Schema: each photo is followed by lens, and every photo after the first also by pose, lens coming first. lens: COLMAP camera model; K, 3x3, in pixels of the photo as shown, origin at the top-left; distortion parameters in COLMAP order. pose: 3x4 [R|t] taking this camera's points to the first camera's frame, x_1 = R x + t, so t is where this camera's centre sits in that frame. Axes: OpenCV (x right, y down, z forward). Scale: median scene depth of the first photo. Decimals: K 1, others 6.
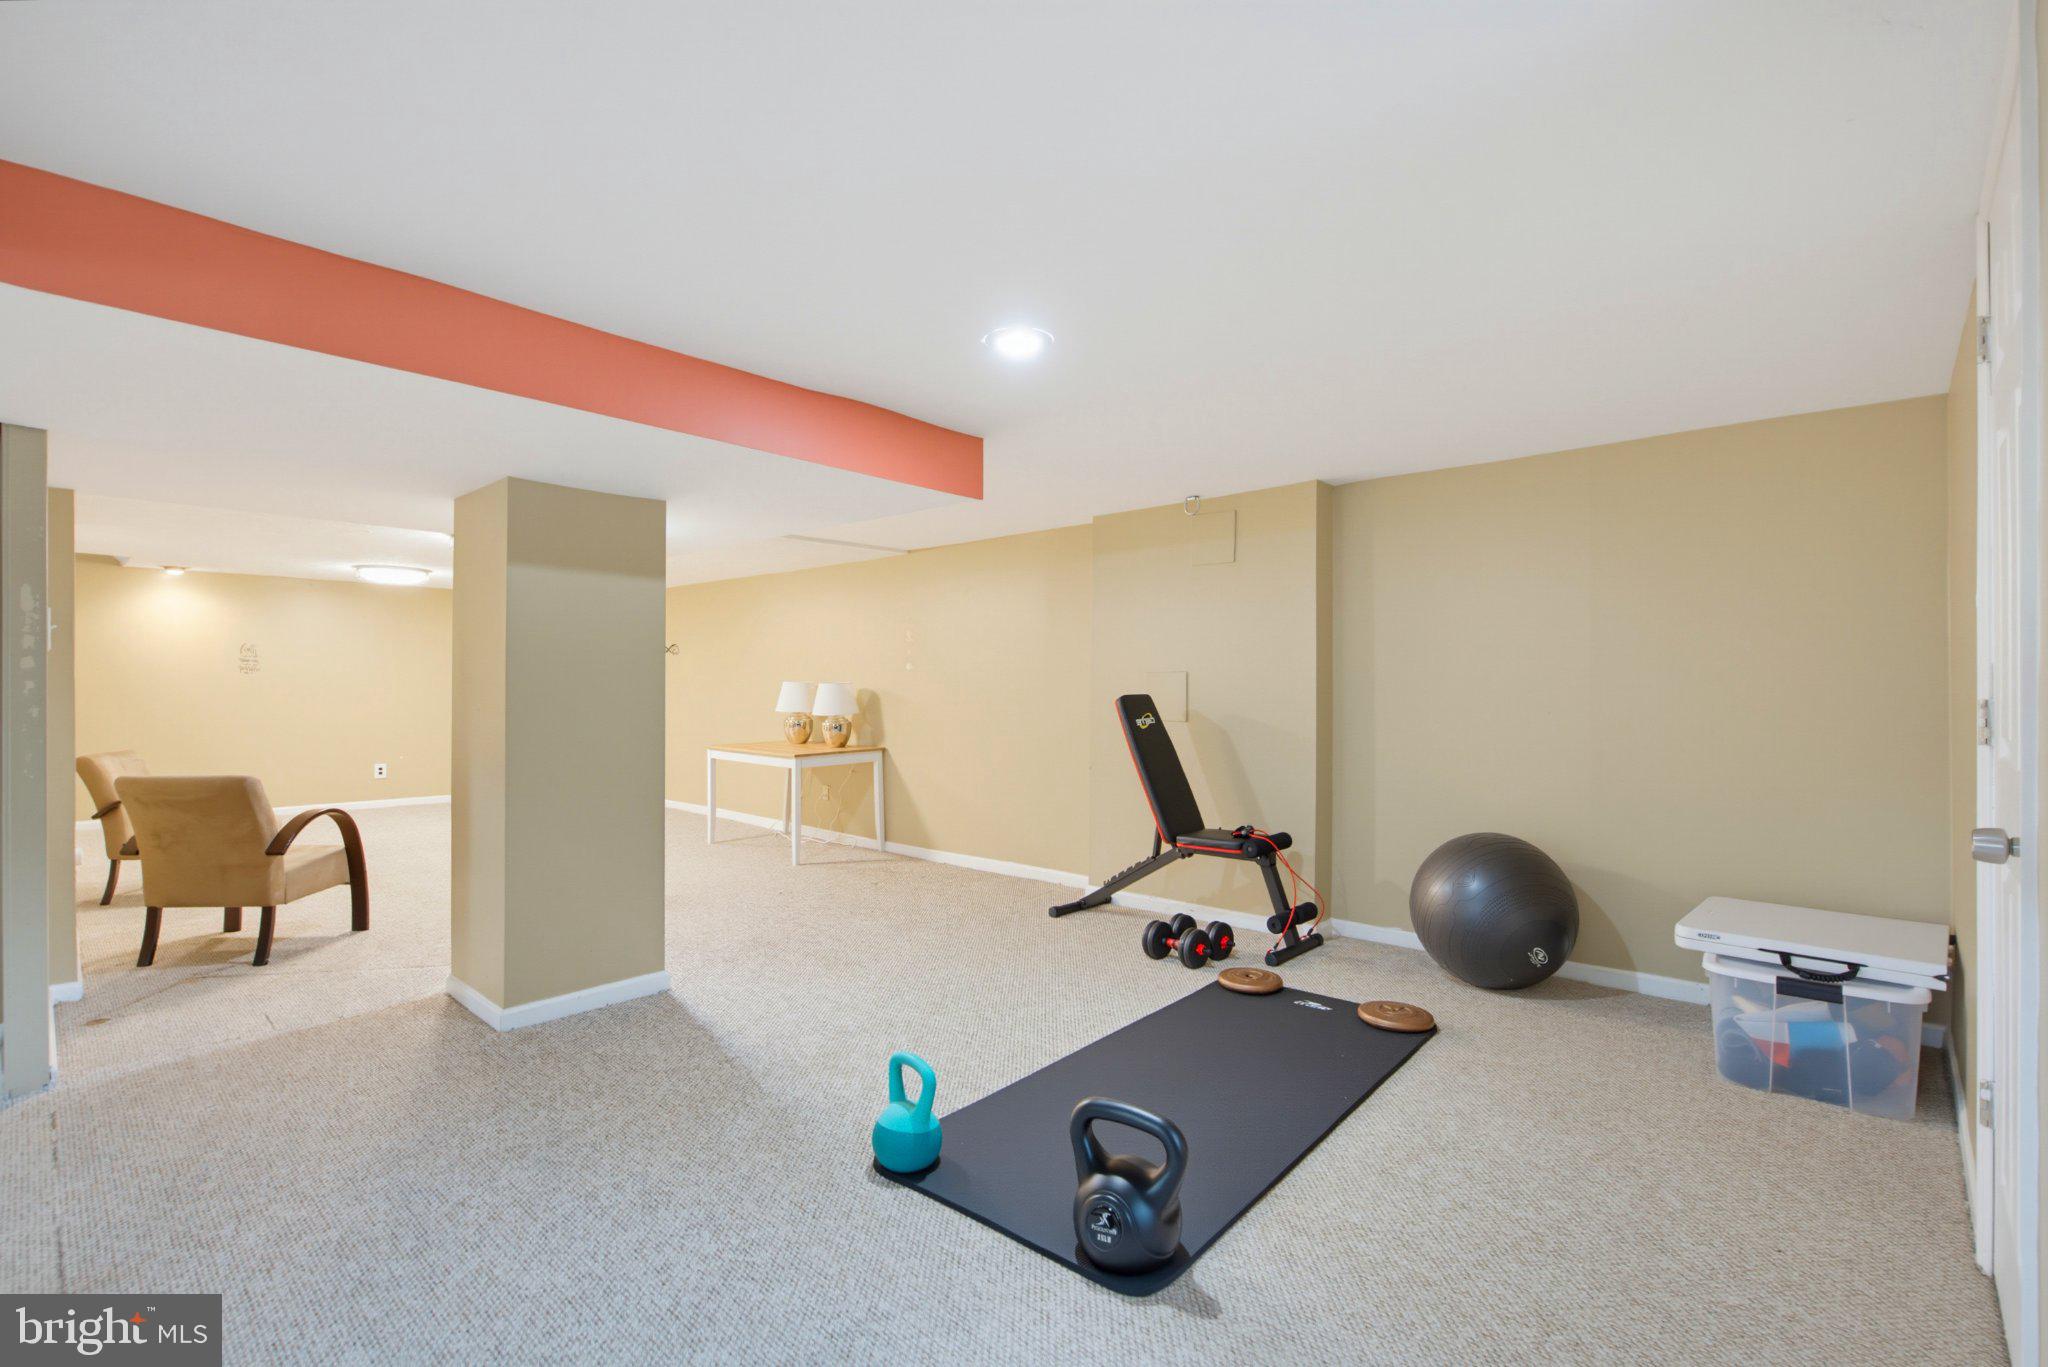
lens RADIAL K [[928.4, 0, 1024.5], [0, 928.4, 691.6], [0, 0, 1]] dist [-0.004021, -0.000290]
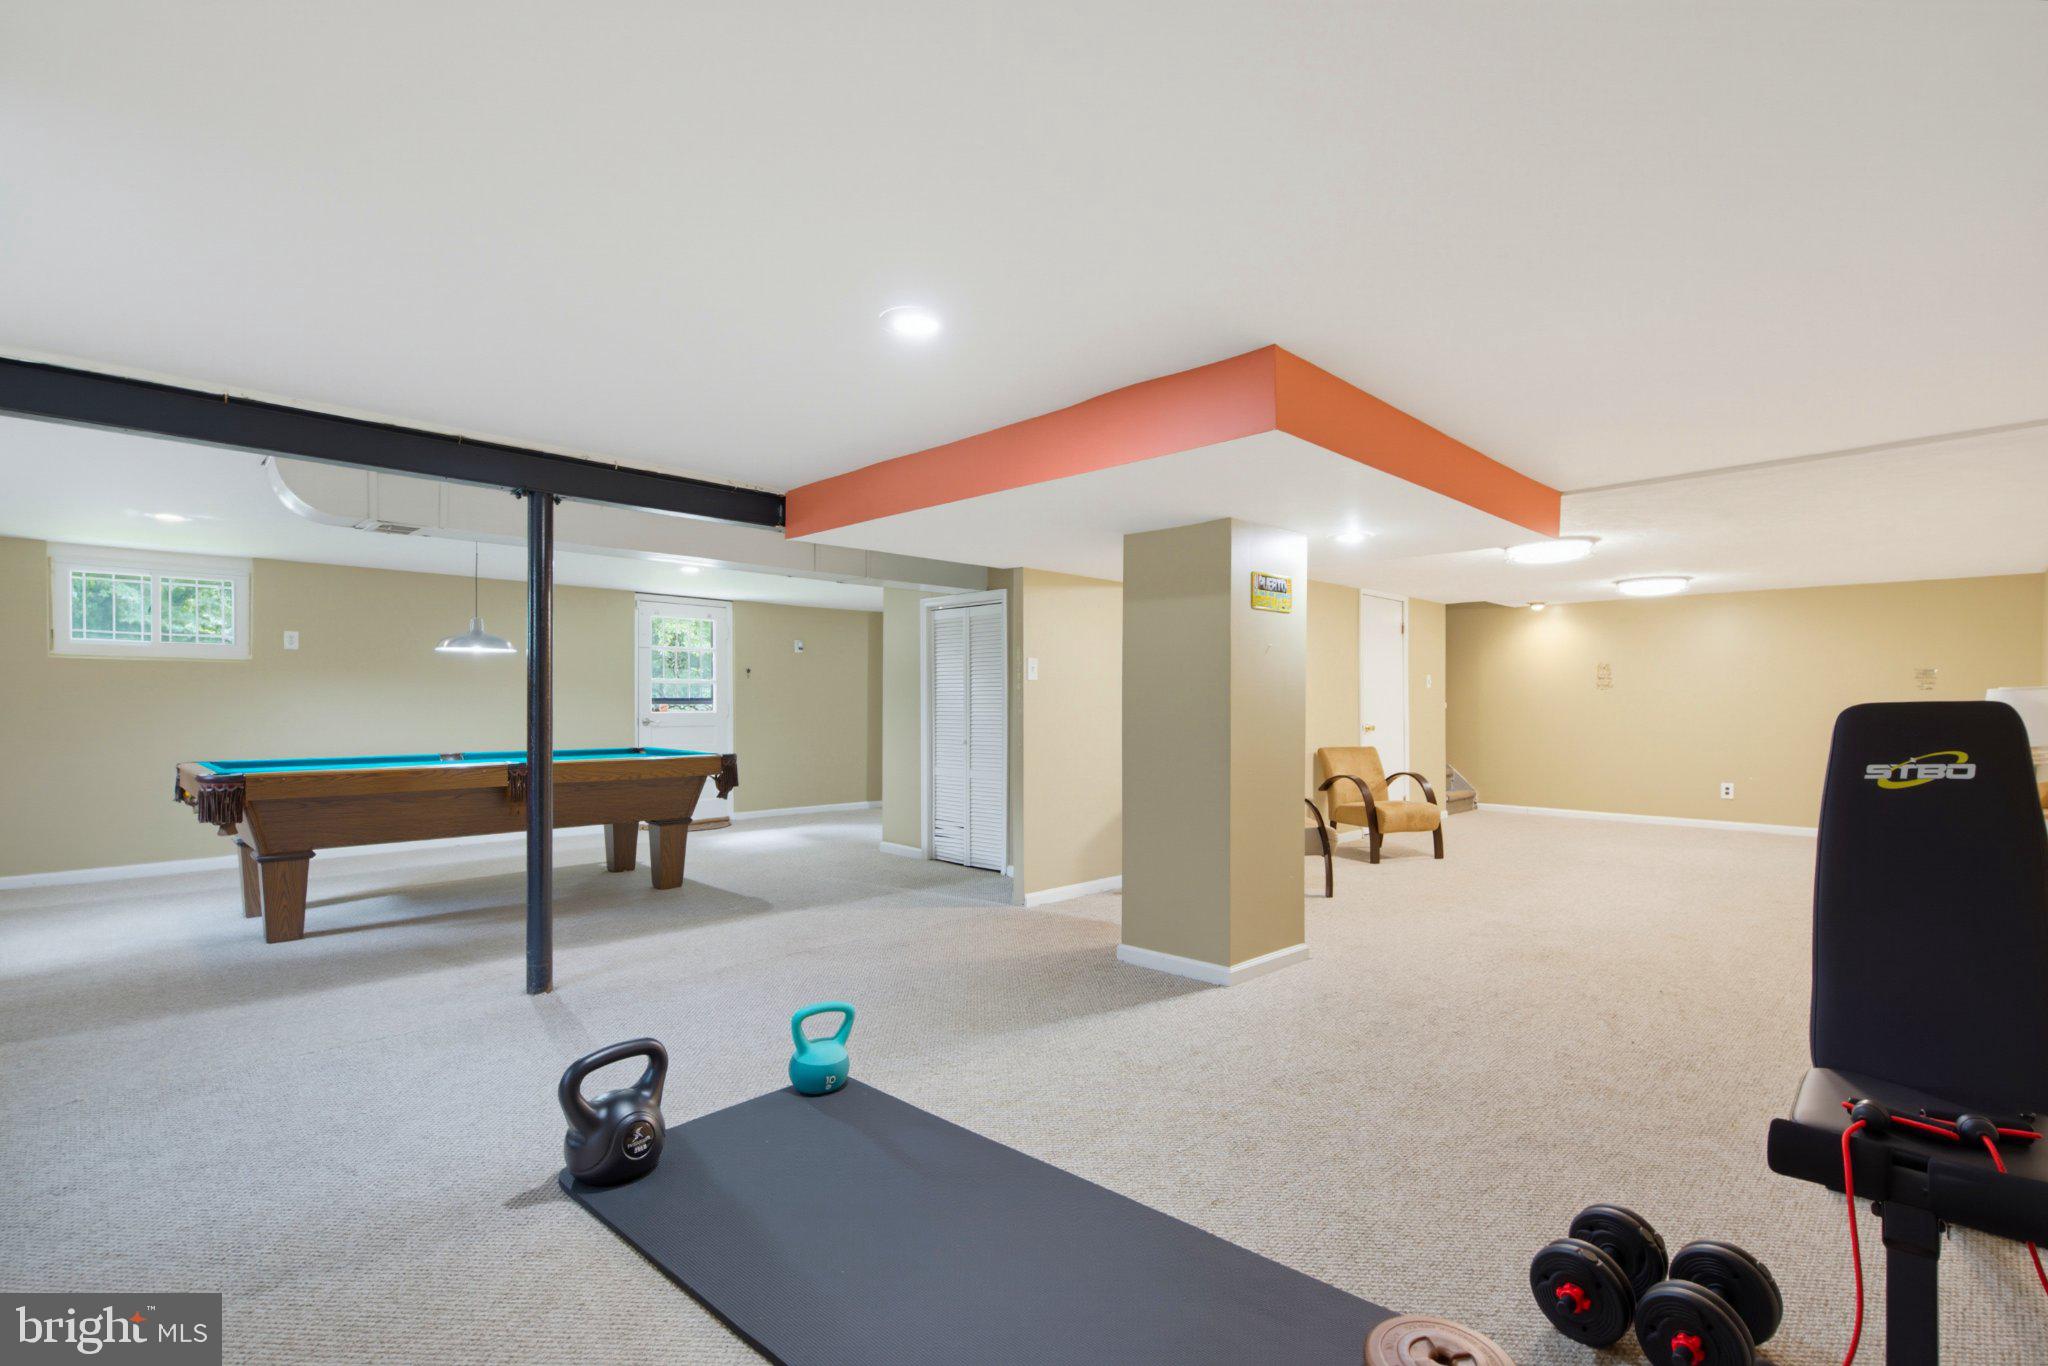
lens RADIAL K [[928.4, 0, 1024.5], [0, 928.4, 691.1], [0, 0, 1]] dist [-0.004021, -0.000290]
pose [[-0.026705, -0.014327, -0.999541, 0.674412], [-0.006506, 0.999879, -0.014158, 0.007690], [0.999622, 0.006125, -0.026795, 0.817163]]
